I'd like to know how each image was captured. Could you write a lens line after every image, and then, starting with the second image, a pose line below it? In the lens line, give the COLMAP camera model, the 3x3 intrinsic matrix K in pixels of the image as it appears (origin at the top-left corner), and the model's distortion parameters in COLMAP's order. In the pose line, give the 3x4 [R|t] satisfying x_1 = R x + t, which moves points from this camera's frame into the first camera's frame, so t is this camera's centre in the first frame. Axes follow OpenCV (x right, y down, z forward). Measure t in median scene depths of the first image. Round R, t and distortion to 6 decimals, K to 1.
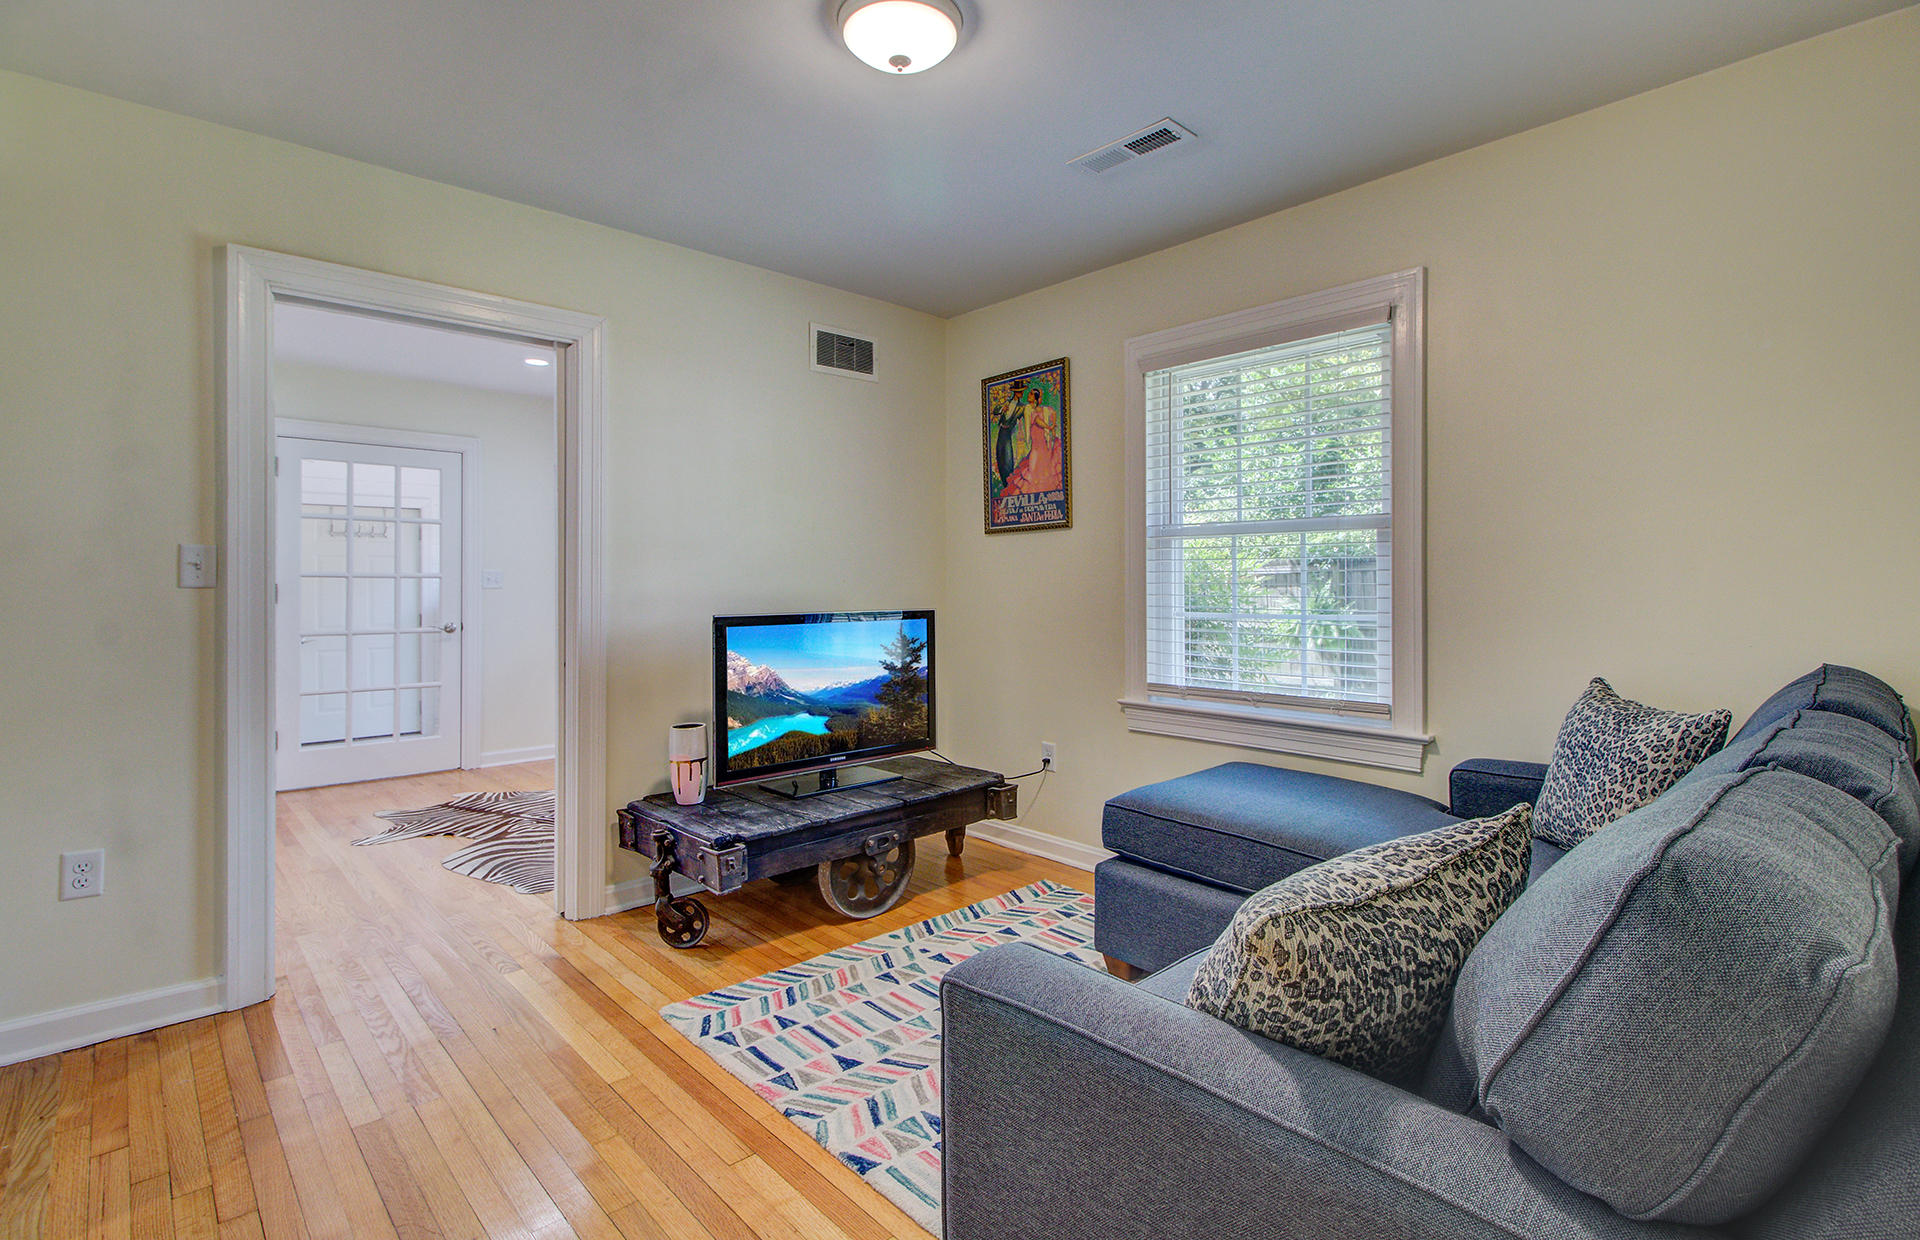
lens RADIAL K [[880.0, 0, 944.7], [0, 880.0, 592.4], [0, 0, 1]] dist [0.003961, -0.002429]
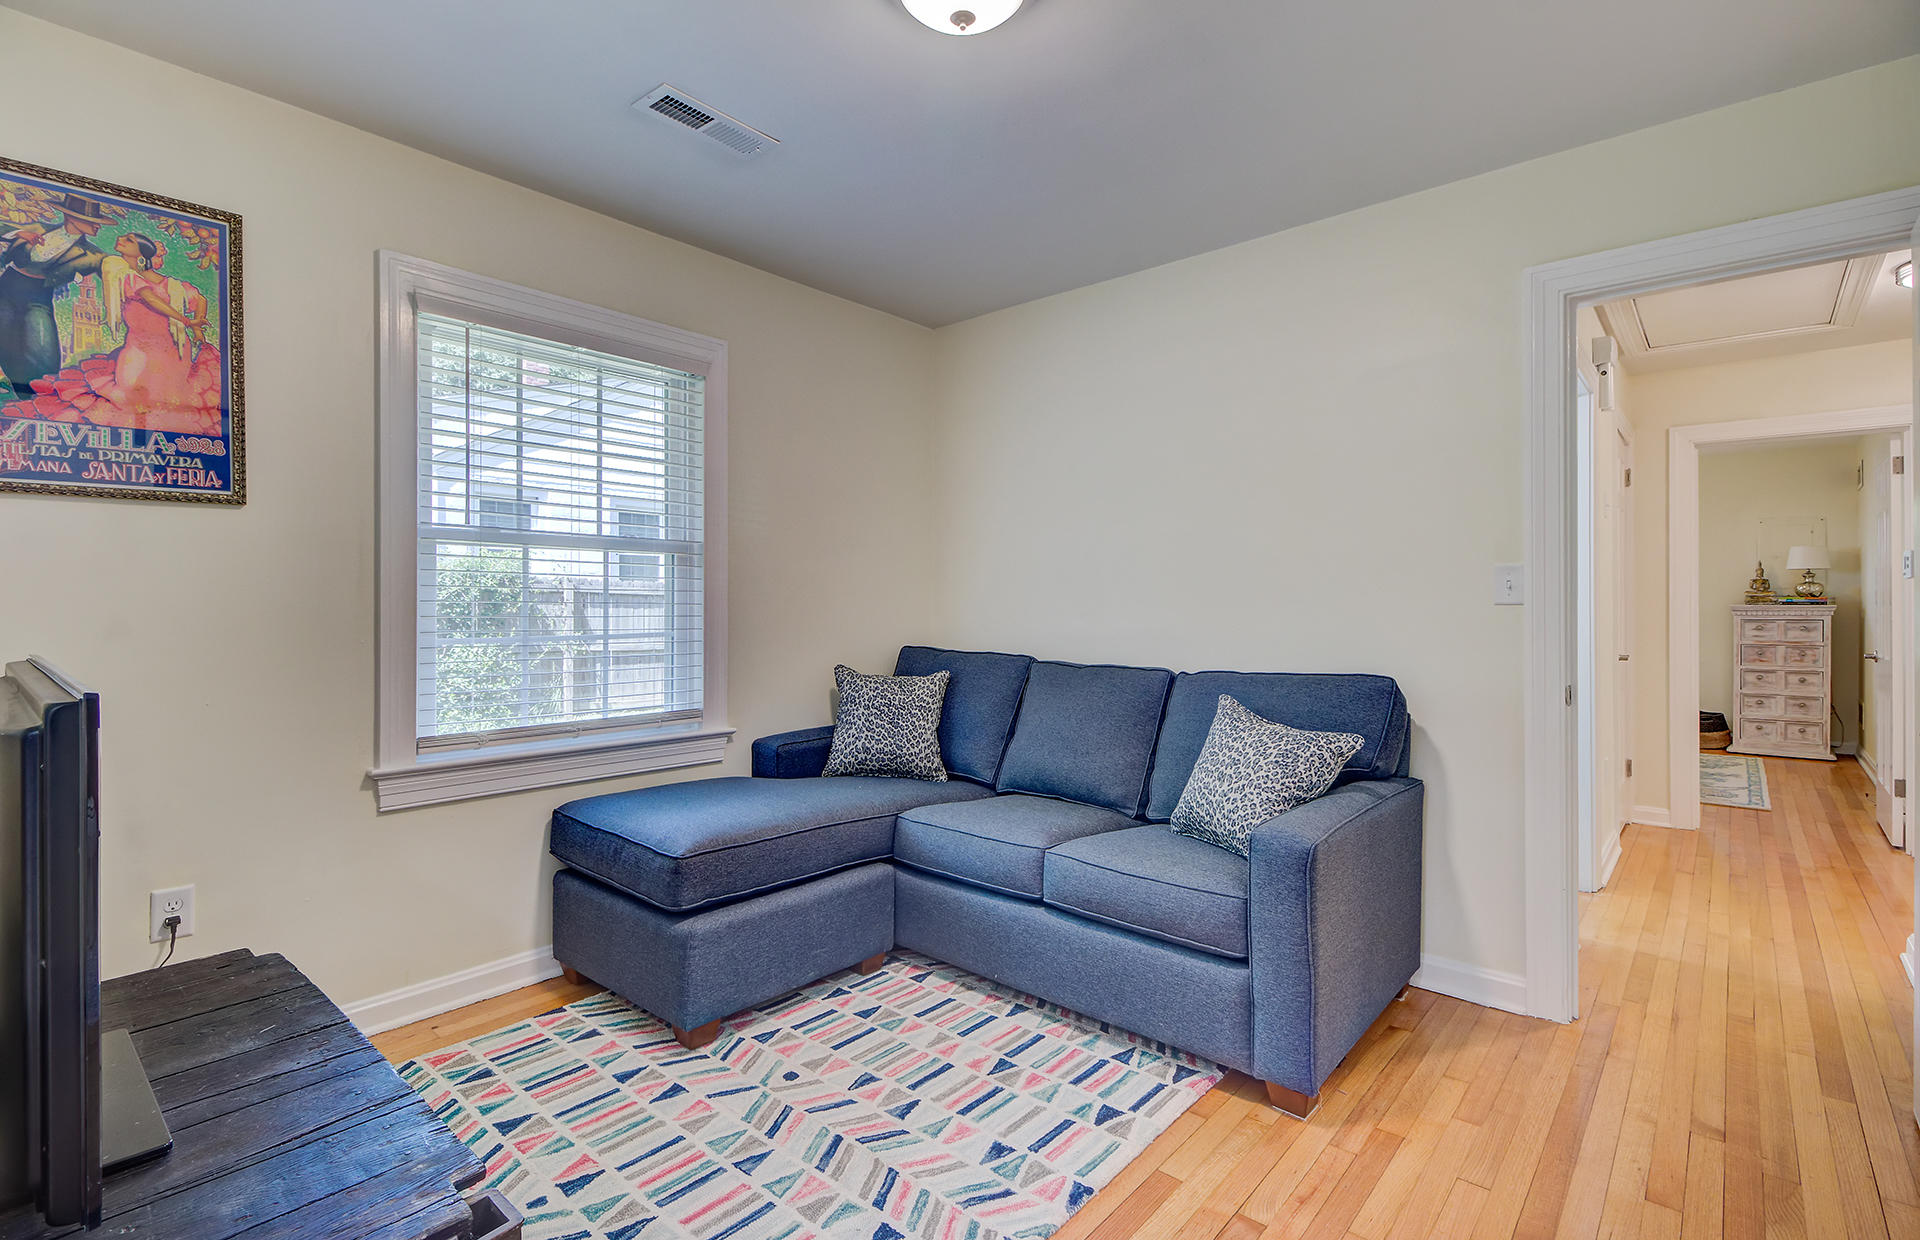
lens RADIAL K [[880.0, 0, 960.7], [0, 880.0, 609.0], [0, 0, 1]] dist [0.003961, -0.002429]
pose [[-0.107976, -0.004572, 0.994143, -0.666516], [0.006429, 0.999965, 0.005297, -0.005676], [-0.994133, 0.006963, -0.107943, 0.780166]]
